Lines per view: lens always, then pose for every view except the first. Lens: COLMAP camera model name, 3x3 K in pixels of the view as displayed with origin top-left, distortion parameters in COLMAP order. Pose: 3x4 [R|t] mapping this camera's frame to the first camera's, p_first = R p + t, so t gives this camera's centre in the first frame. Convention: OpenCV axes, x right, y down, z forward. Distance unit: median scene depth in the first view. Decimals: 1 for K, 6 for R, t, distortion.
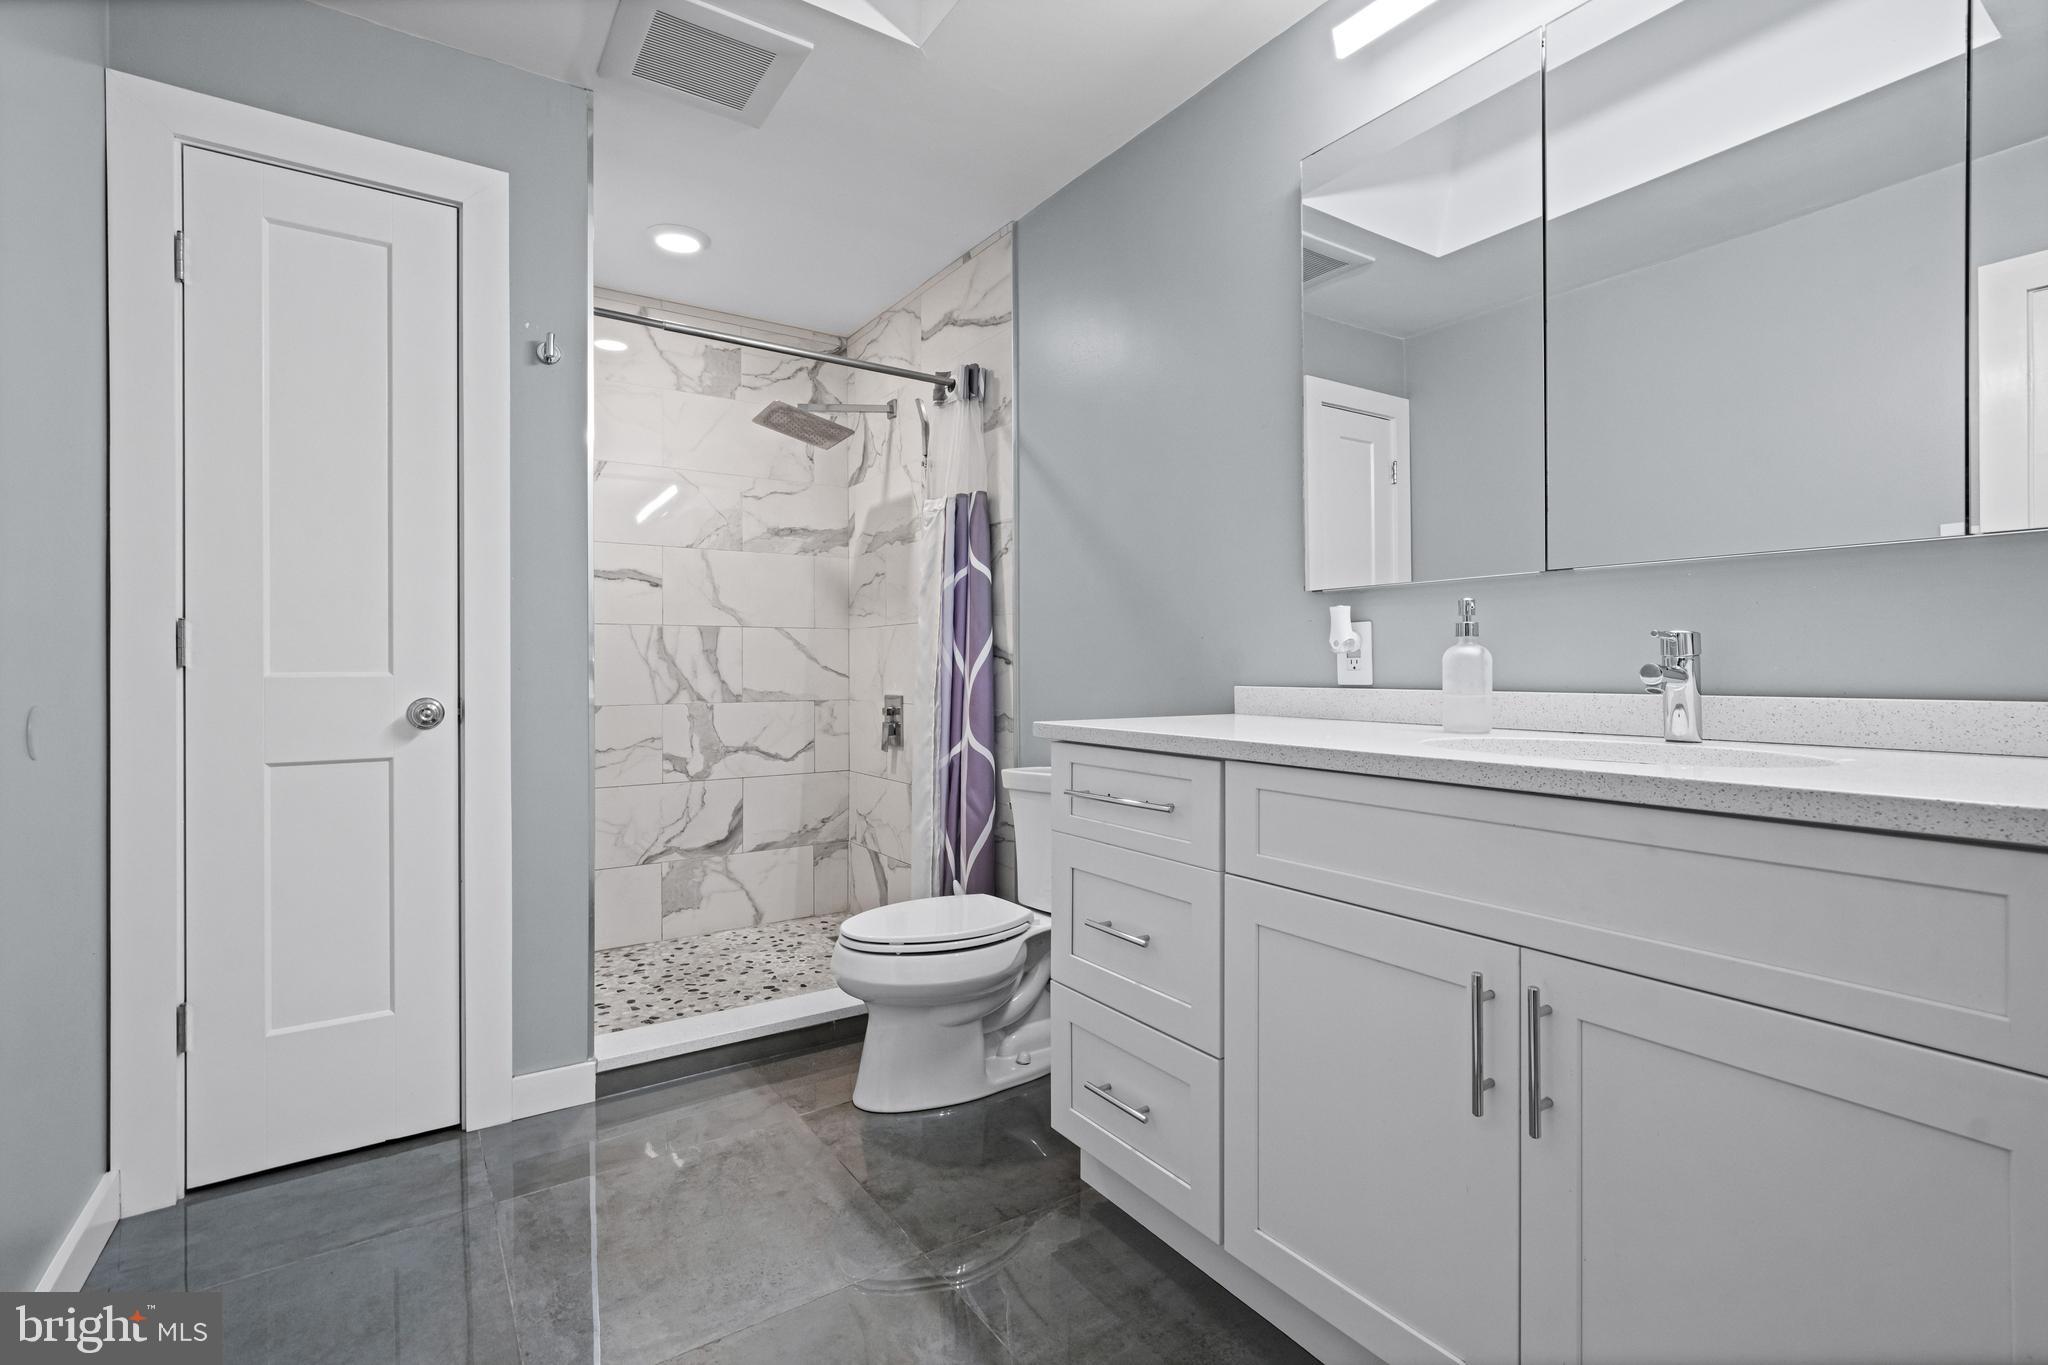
lens RADIAL K [[962.3, 0, 1024.0], [0, 962.3, 682.5], [0, 0, 1]] dist [-0.003652, 0.000701]
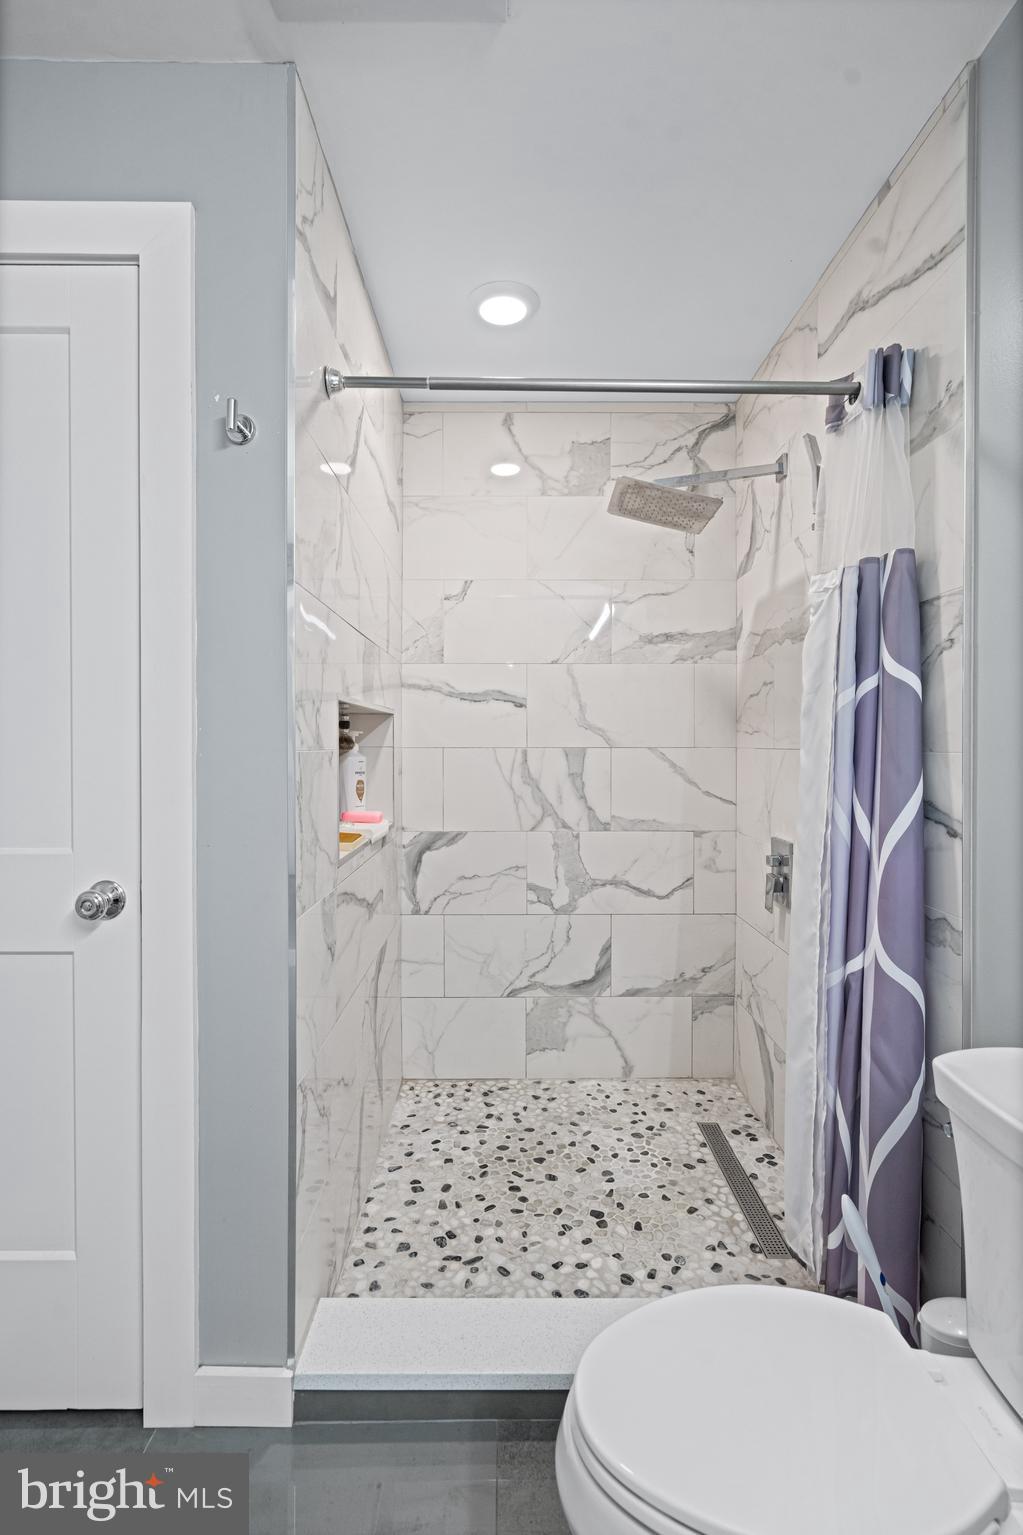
lens RADIAL K [[721.3, 0, 514.2], [0, 721.3, 751.6], [0, 0, 1]] dist [-0.003652, 0.000701]
pose [[0.839761, 0.008483, -0.542891, -0.002664], [-0.008251, 0.999962, 0.002863, -0.063119], [0.542894, 0.002075, 0.839799, 0.437789]]
